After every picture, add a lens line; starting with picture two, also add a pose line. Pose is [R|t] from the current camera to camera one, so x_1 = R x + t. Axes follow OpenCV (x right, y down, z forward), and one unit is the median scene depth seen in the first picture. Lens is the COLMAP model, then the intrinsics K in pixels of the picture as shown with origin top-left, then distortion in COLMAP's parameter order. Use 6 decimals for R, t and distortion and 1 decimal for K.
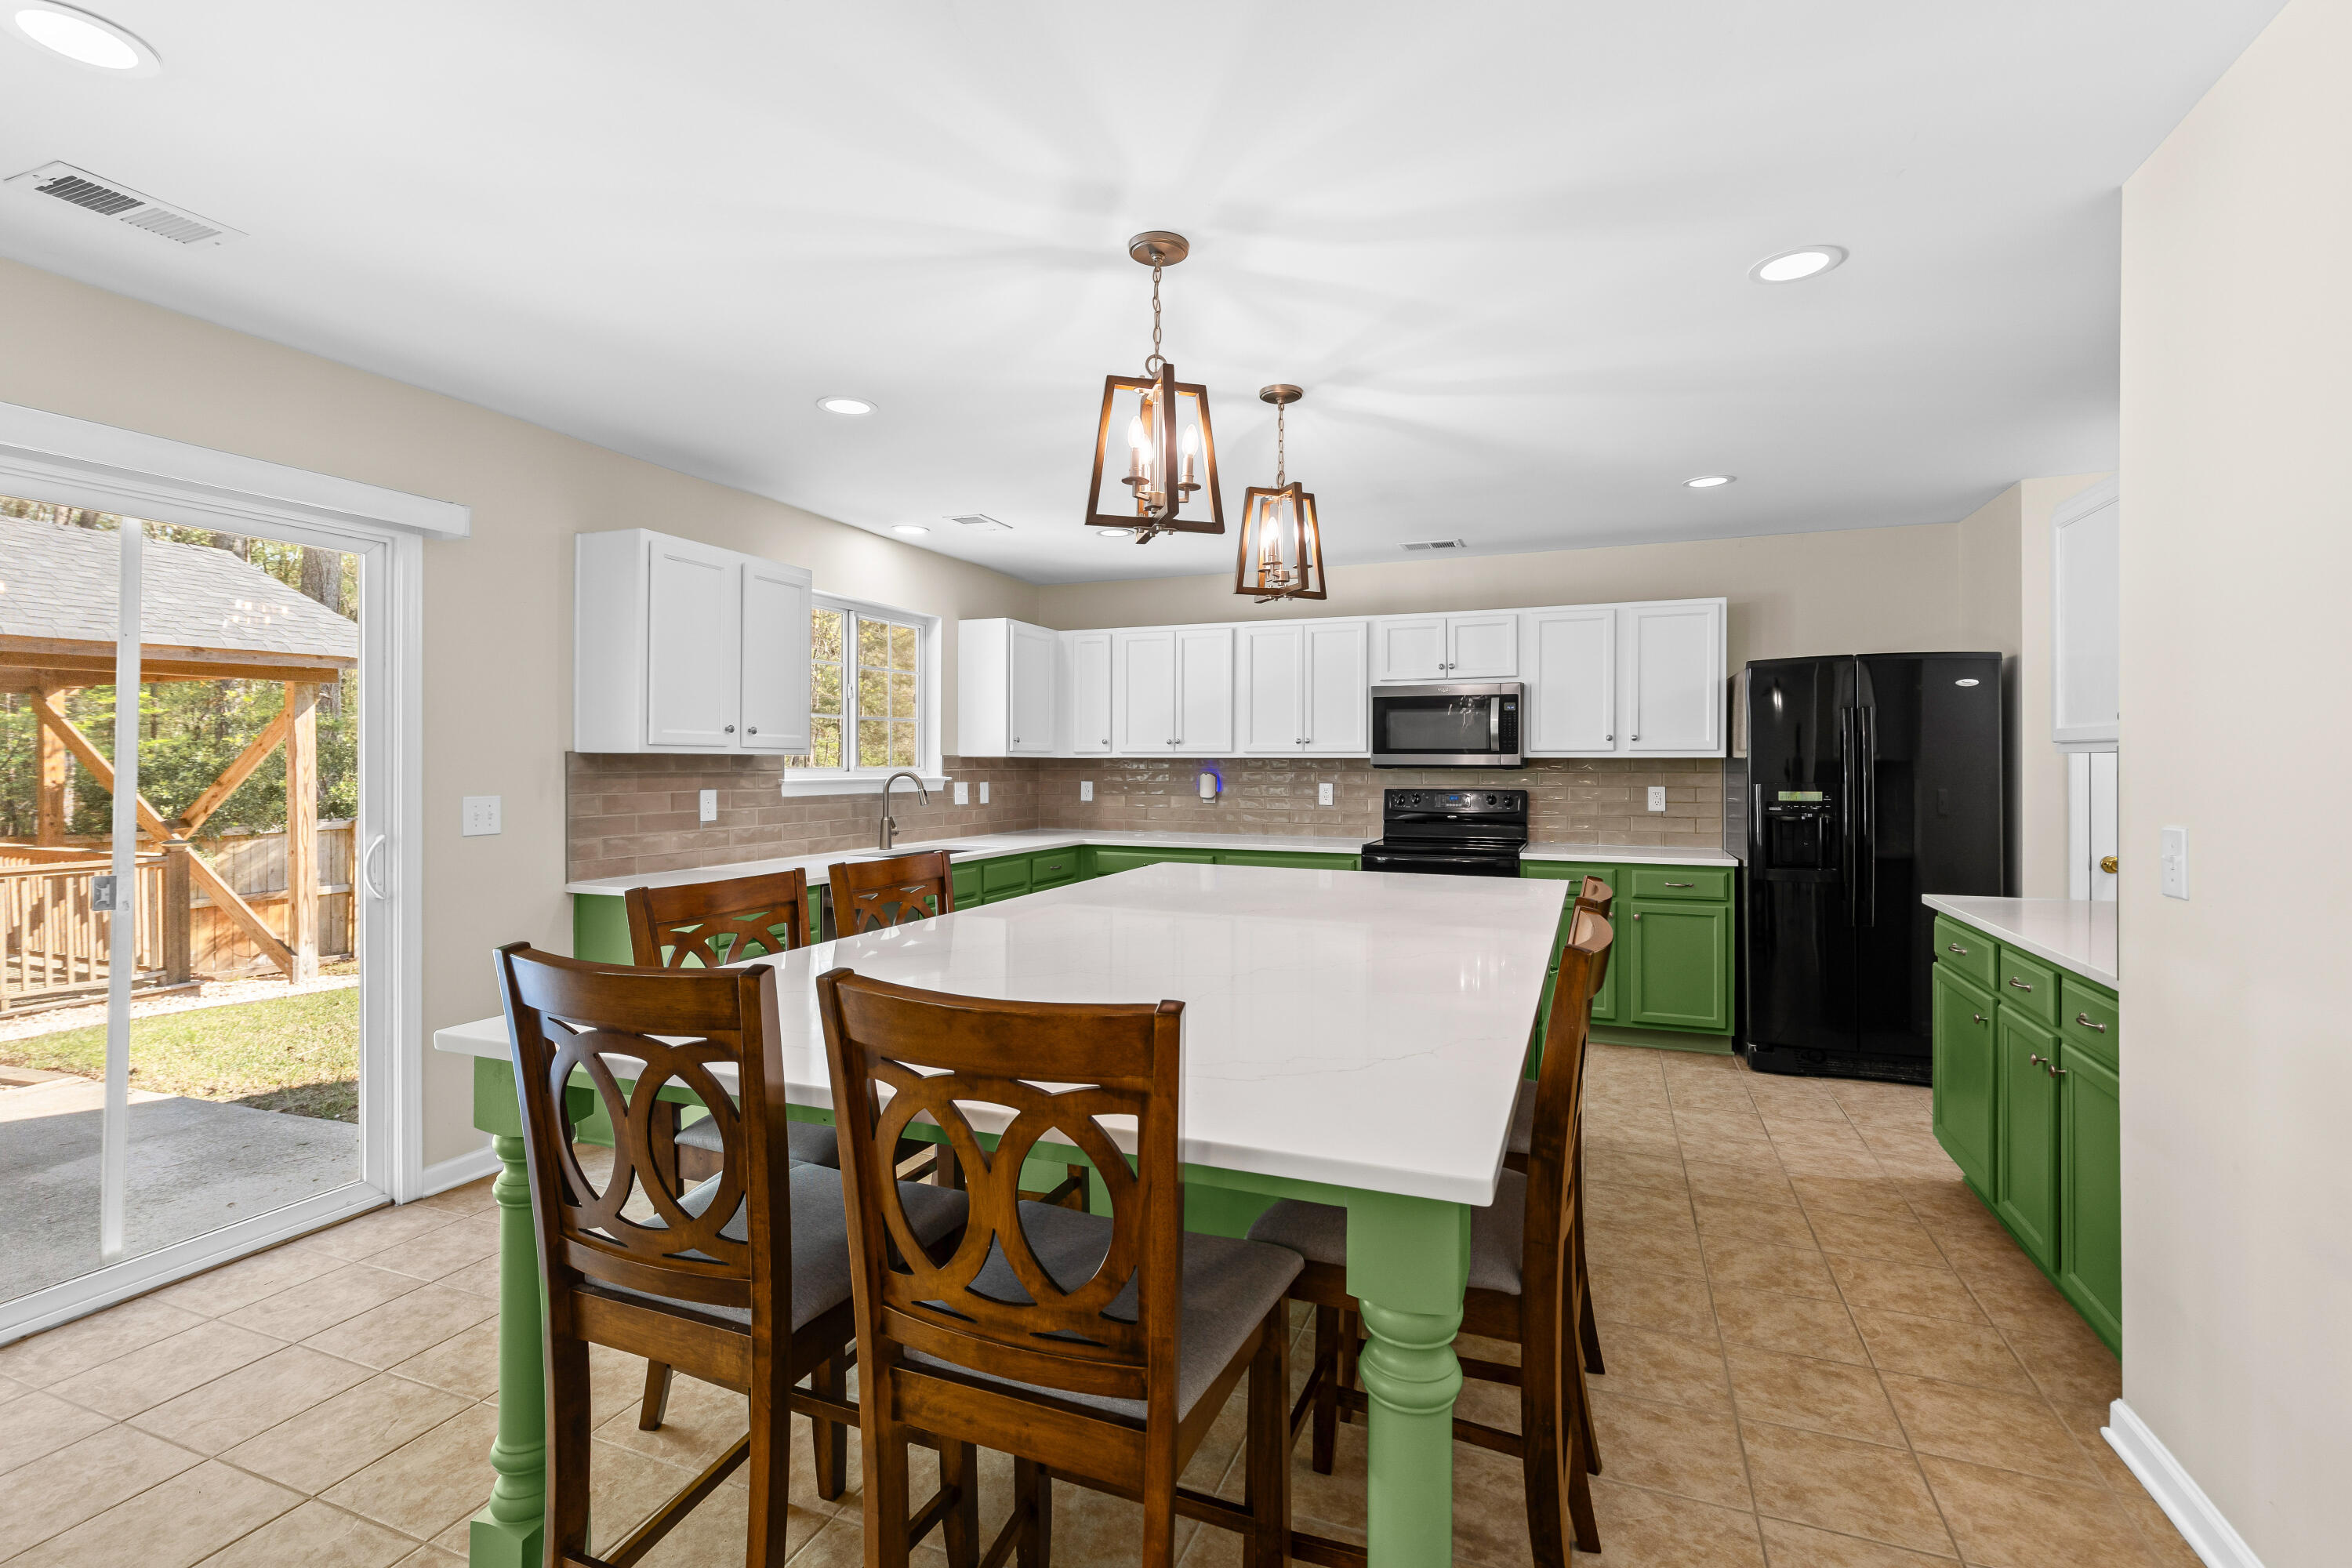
lens RADIAL K [[1057.2, 0, 1181.2], [0, 1057.2, 759.7], [0, 0, 1]] dist [0.008316, -0.001039]
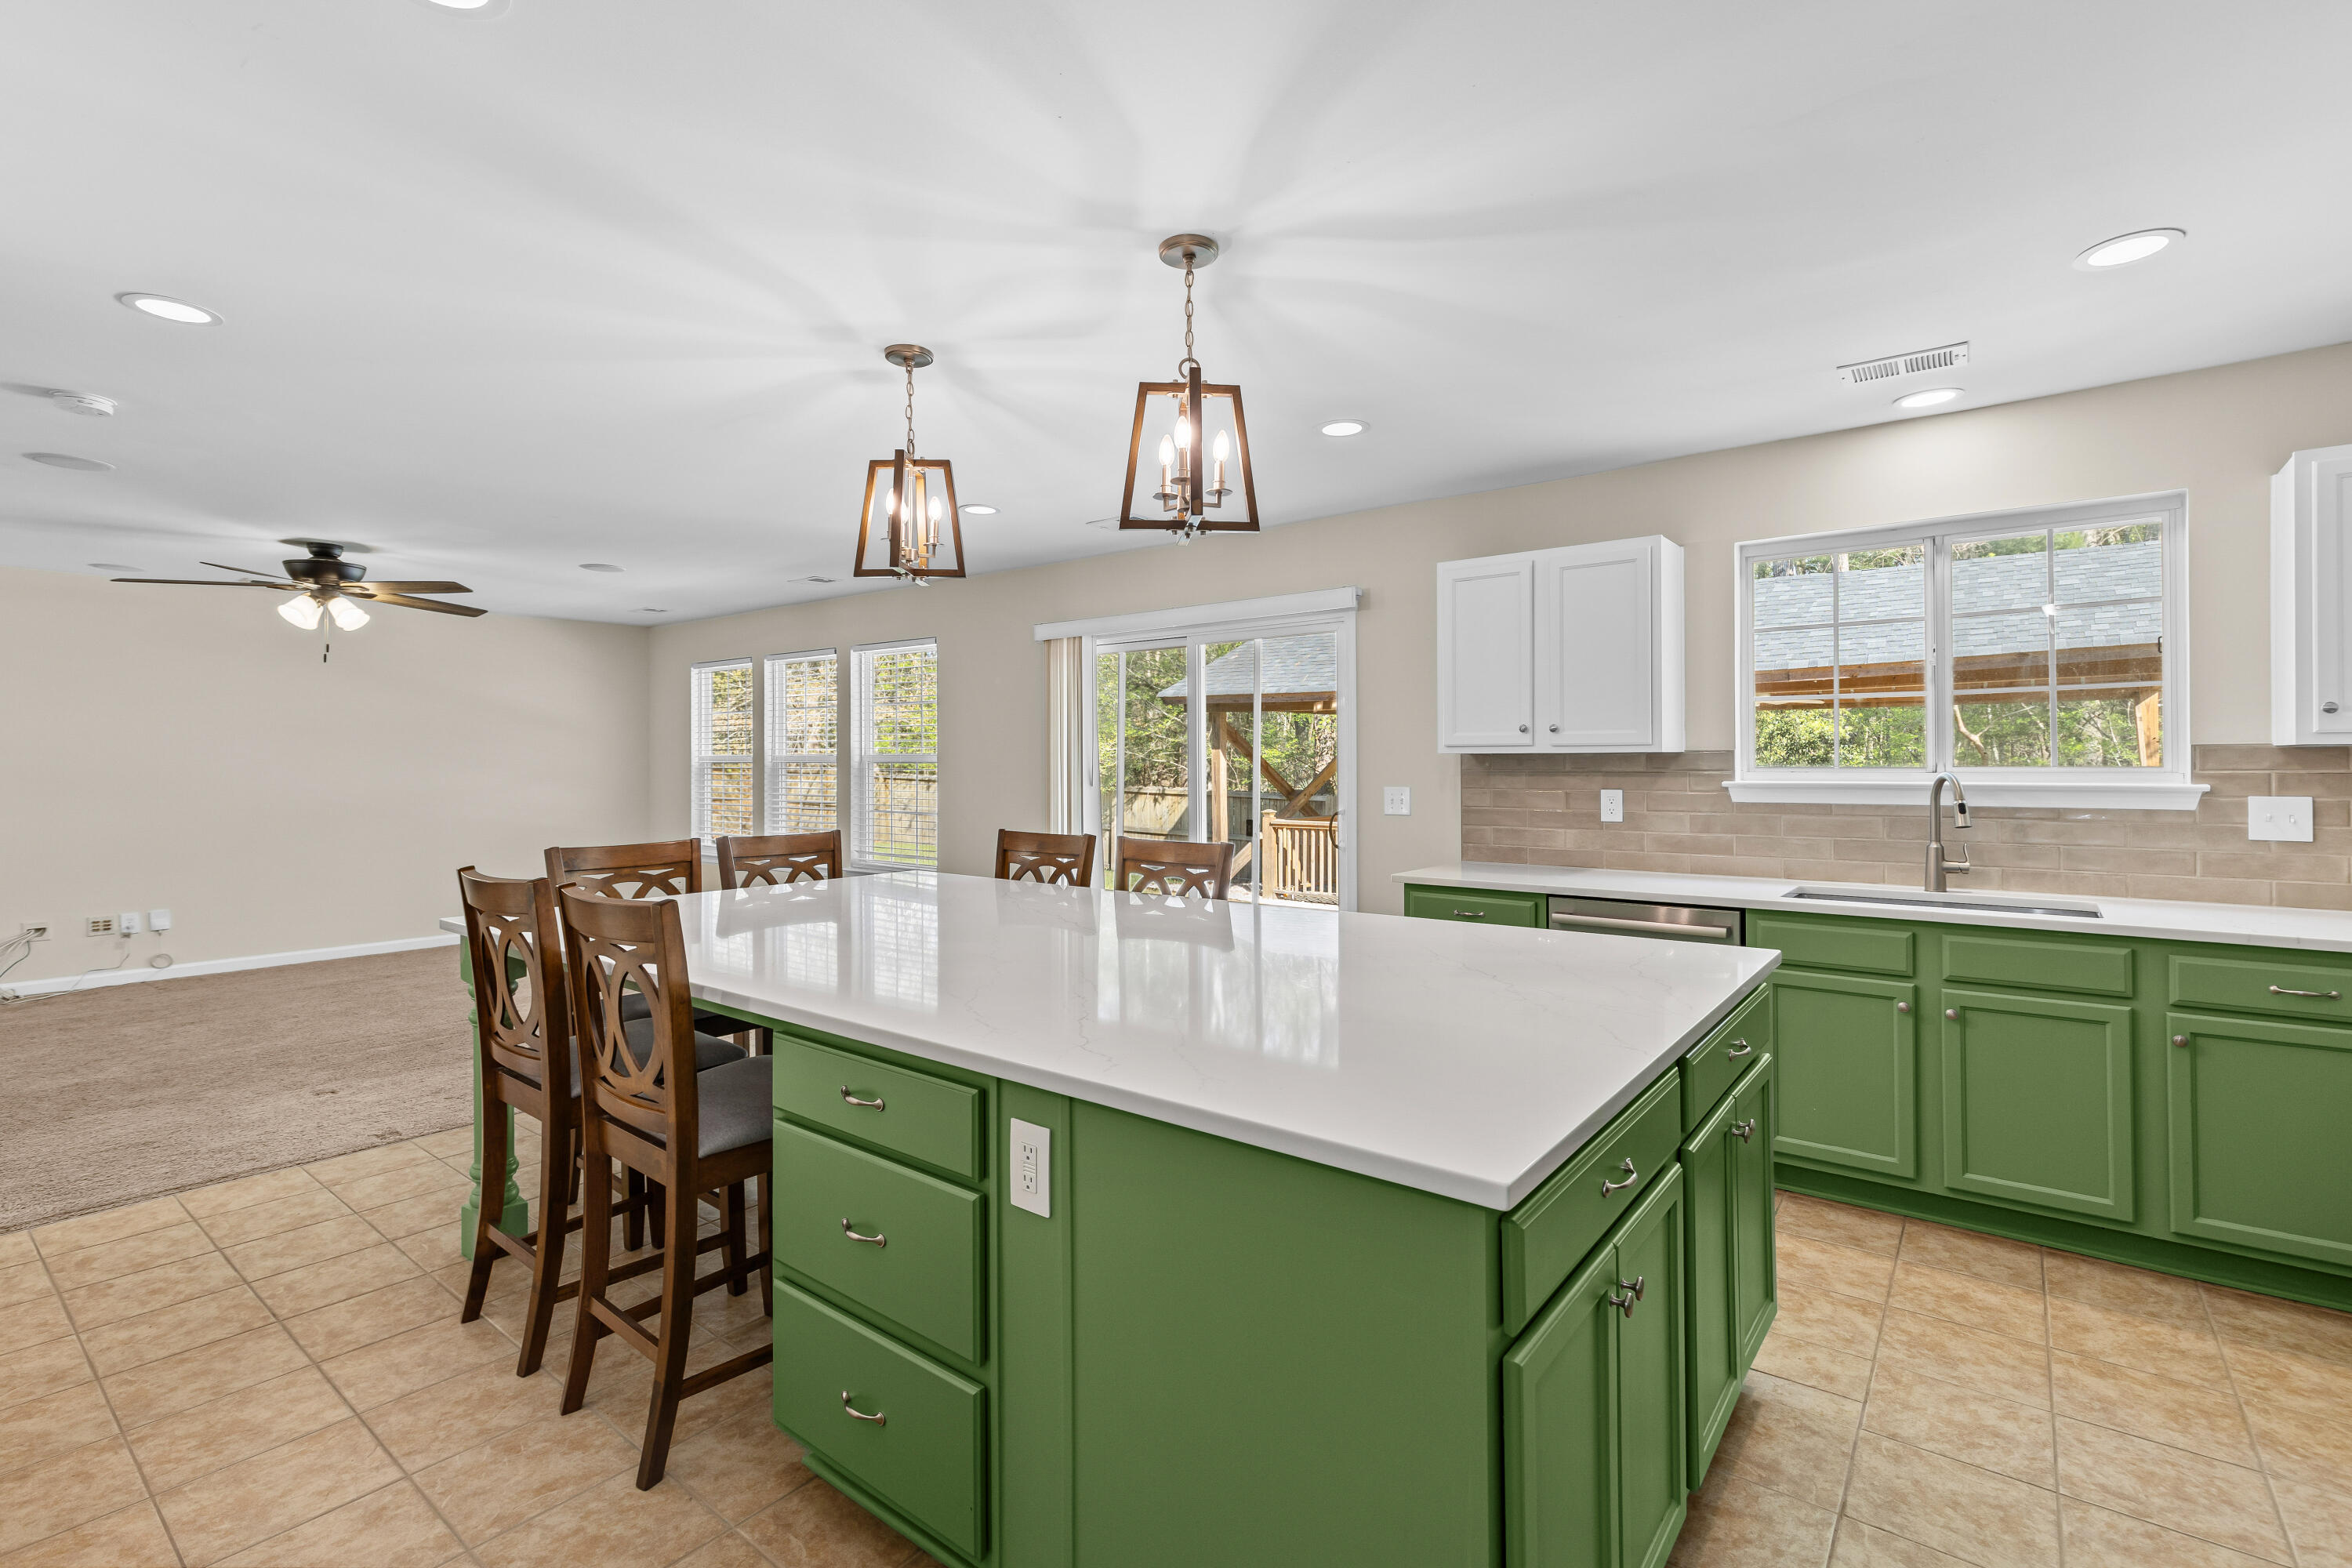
lens RADIAL K [[1057.2, 0, 1175.7], [0, 1057.2, 750.3], [0, 0, 1]] dist [0.008316, -0.001039]
pose [[-0.284331, -0.014075, -0.958623, 0.515774], [0.004529, 0.999861, -0.016024, 0.005887], [0.958716, -0.008897, -0.284228, 0.780551]]
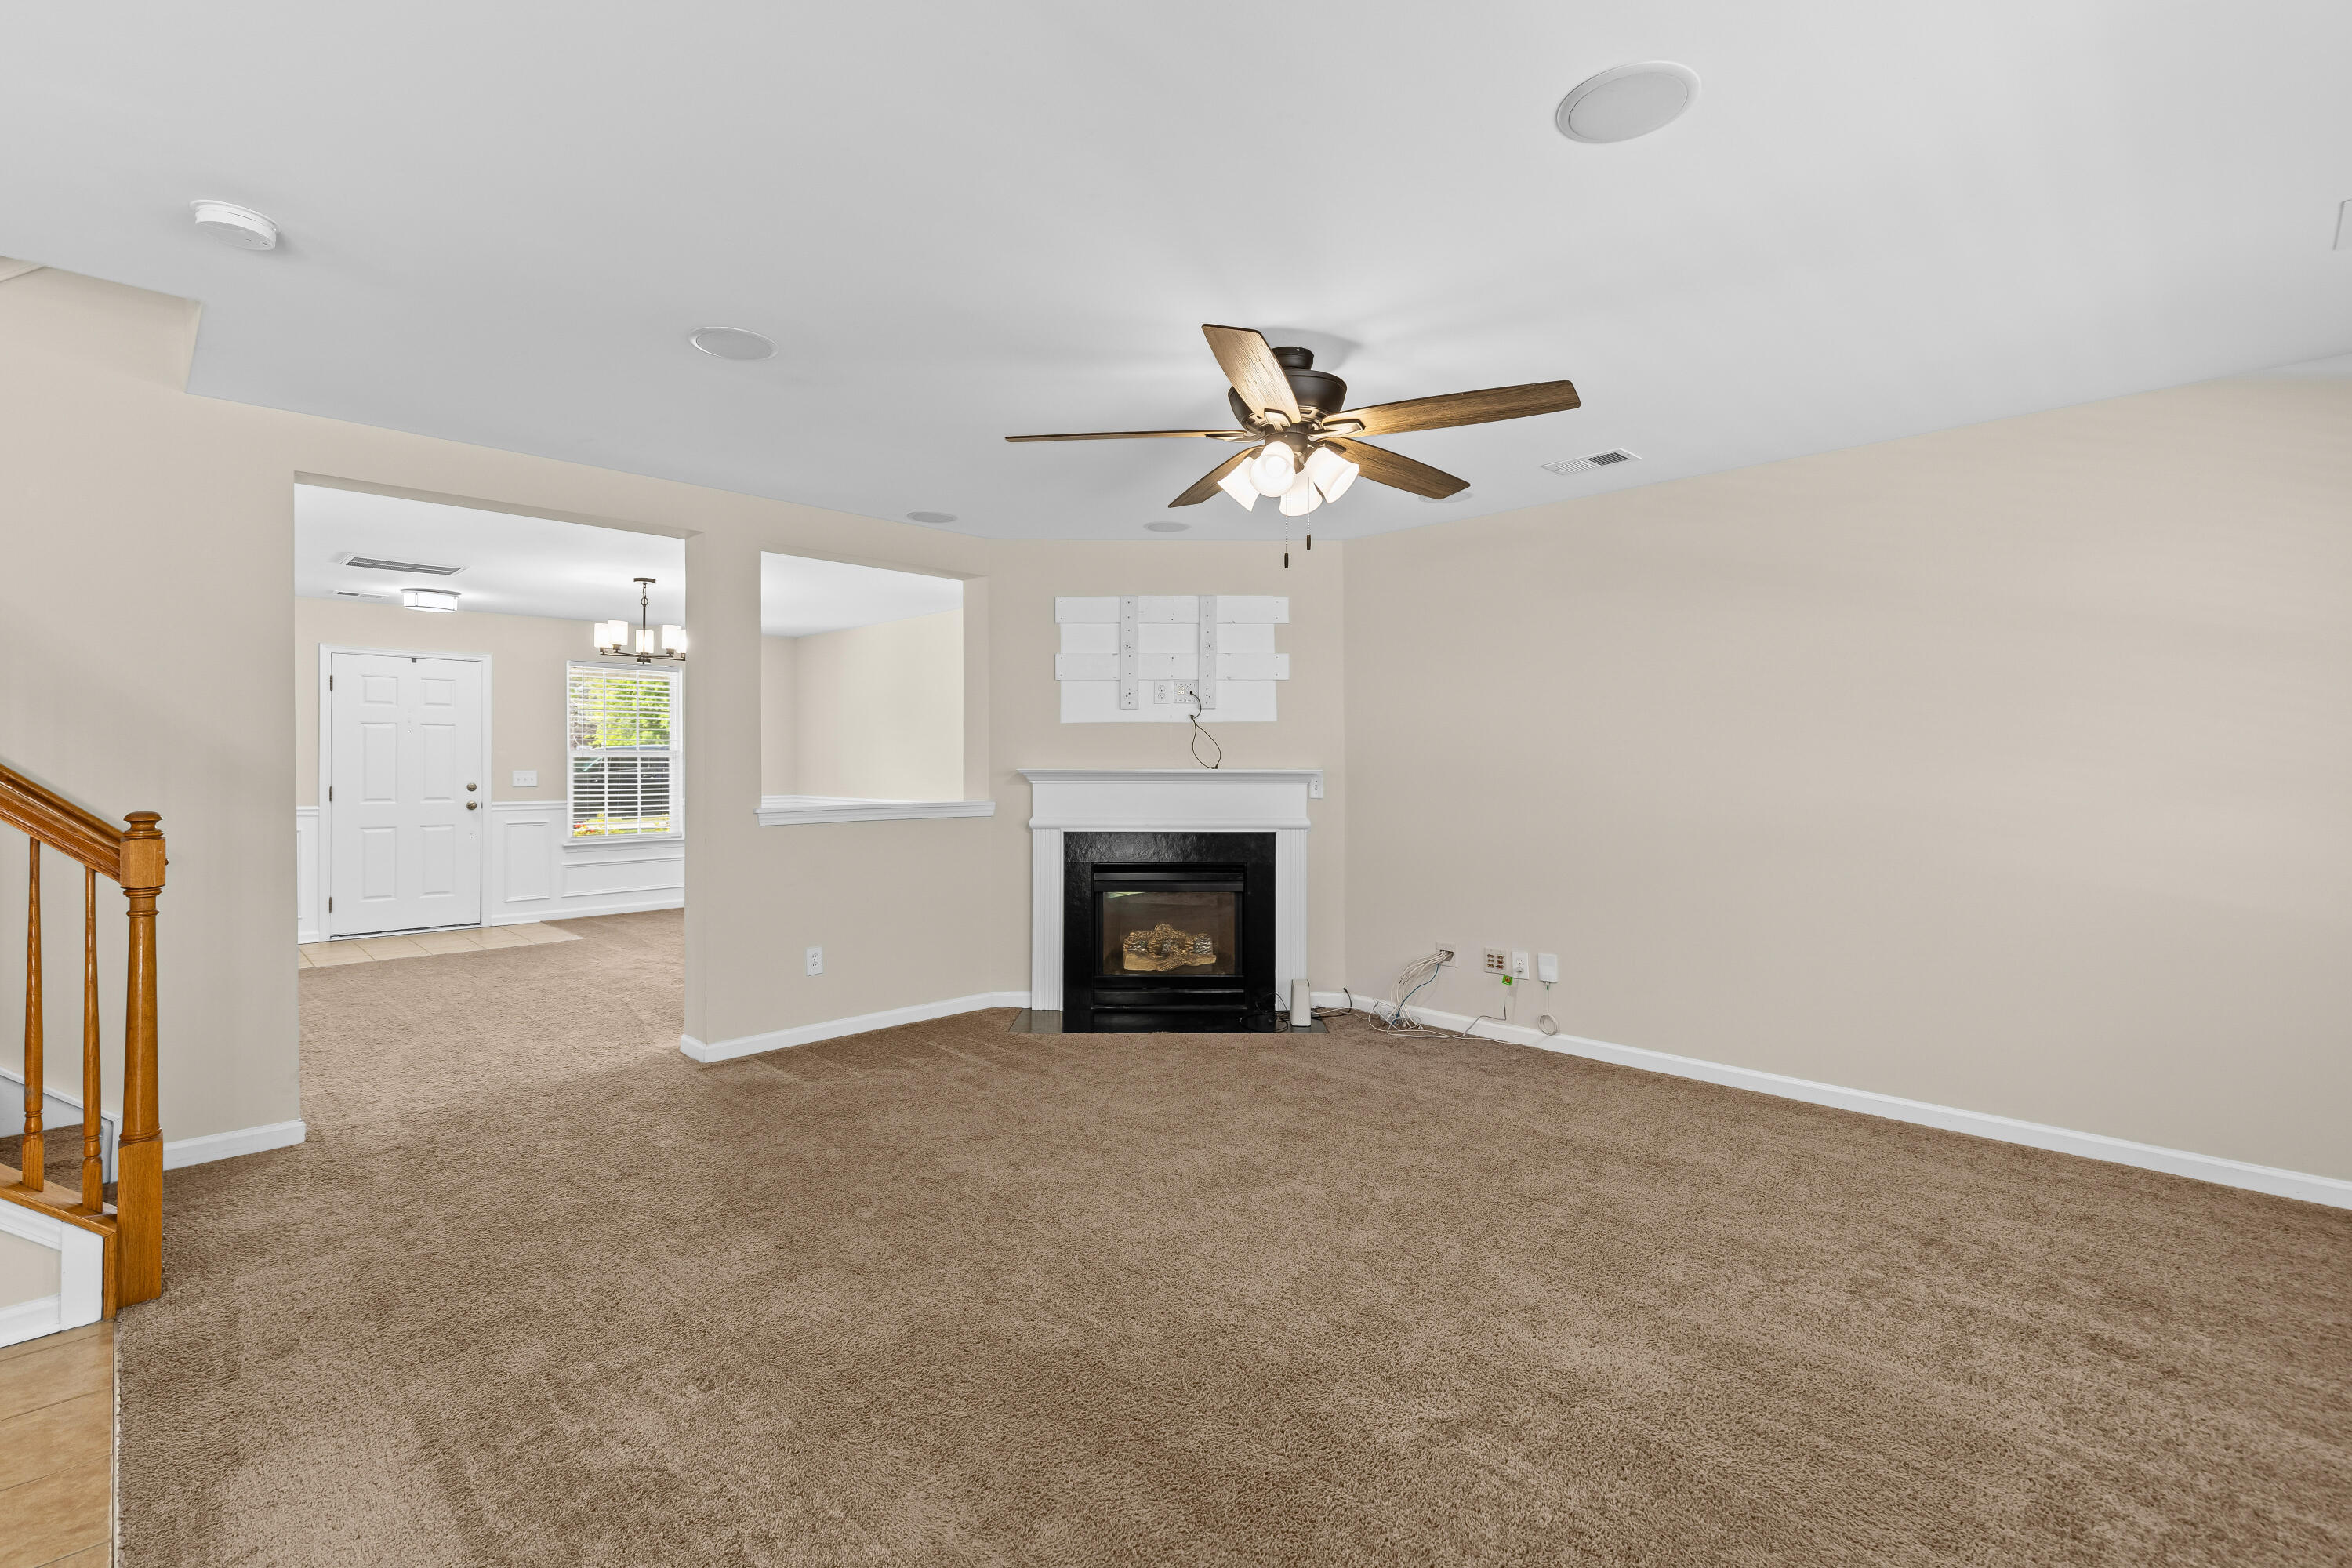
lens RADIAL K [[1057.2, 0, 1188.8], [0, 1057.2, 763.4], [0, 0, 1]] dist [0.008316, -0.001039]
pose [[-0.919027, -0.001520, 0.394192, -0.493651], [-0.002879, 0.999992, -0.002858, 0.007503], [-0.394184, -0.003761, -0.919024, 0.194882]]
